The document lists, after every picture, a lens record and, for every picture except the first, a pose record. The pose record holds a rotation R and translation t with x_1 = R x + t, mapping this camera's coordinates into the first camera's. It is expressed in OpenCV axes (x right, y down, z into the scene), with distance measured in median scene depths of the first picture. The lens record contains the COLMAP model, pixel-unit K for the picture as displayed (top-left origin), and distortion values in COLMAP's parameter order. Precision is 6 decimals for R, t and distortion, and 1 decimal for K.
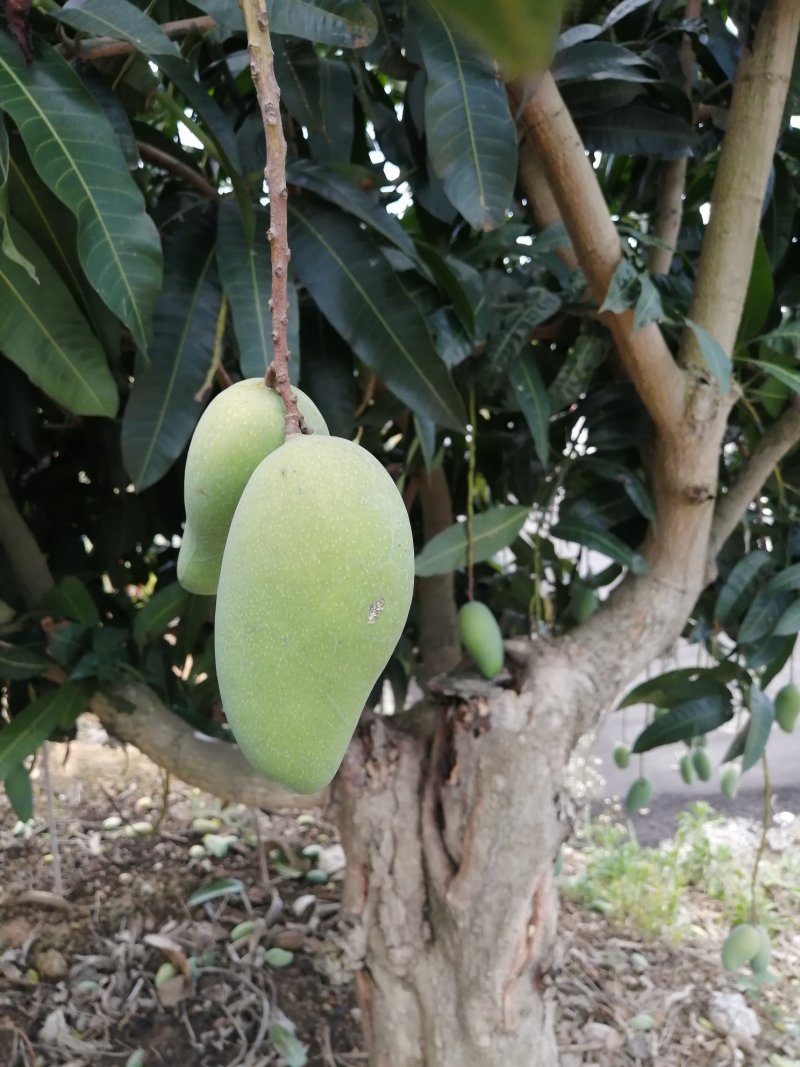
lens RADIAL K [[816.8, 0, 404.3], [0, 816.8, 523.9], [0, 0, 1]] dist [-0.008768, 0.007590]
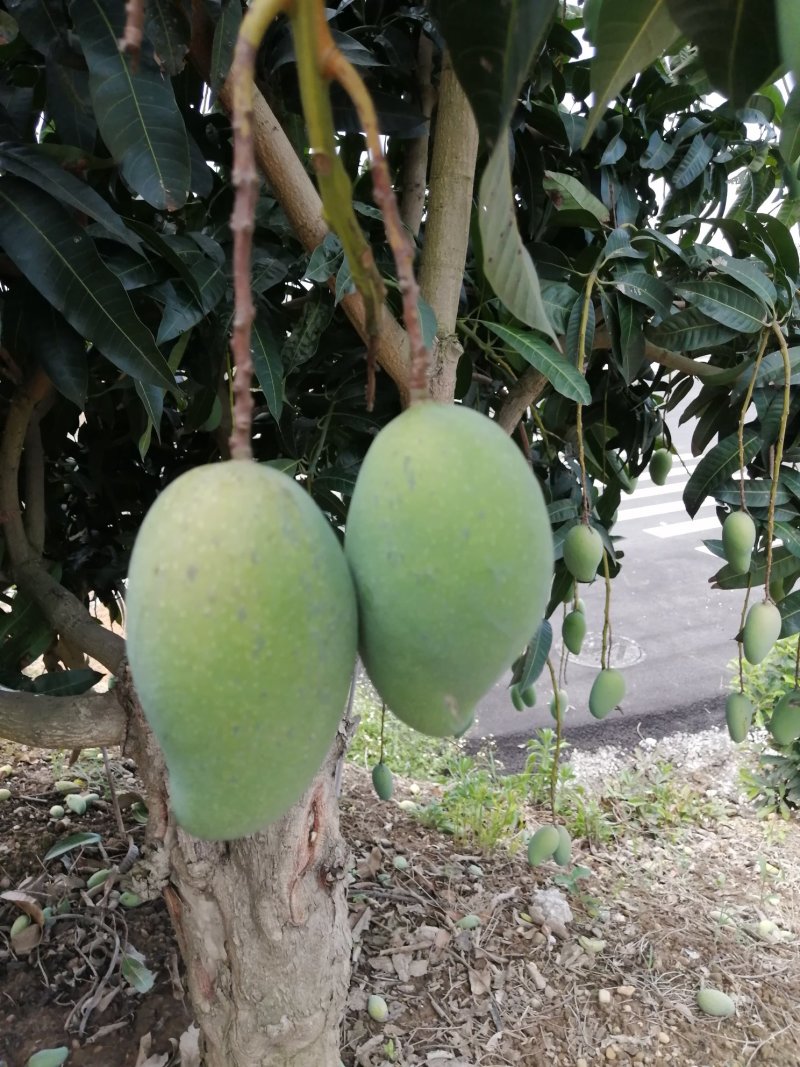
lens RADIAL K [[883.6, 0, 579.1], [0, 883.6, 542.7], [0, 0, 1]] dist [-0.013569, 0.014524]
pose [[0.991363, -0.046446, 0.122646, 0.308944], [0.040083, 0.997744, 0.053855, 0.034298], [-0.124870, -0.048474, 0.990988, -0.185700]]
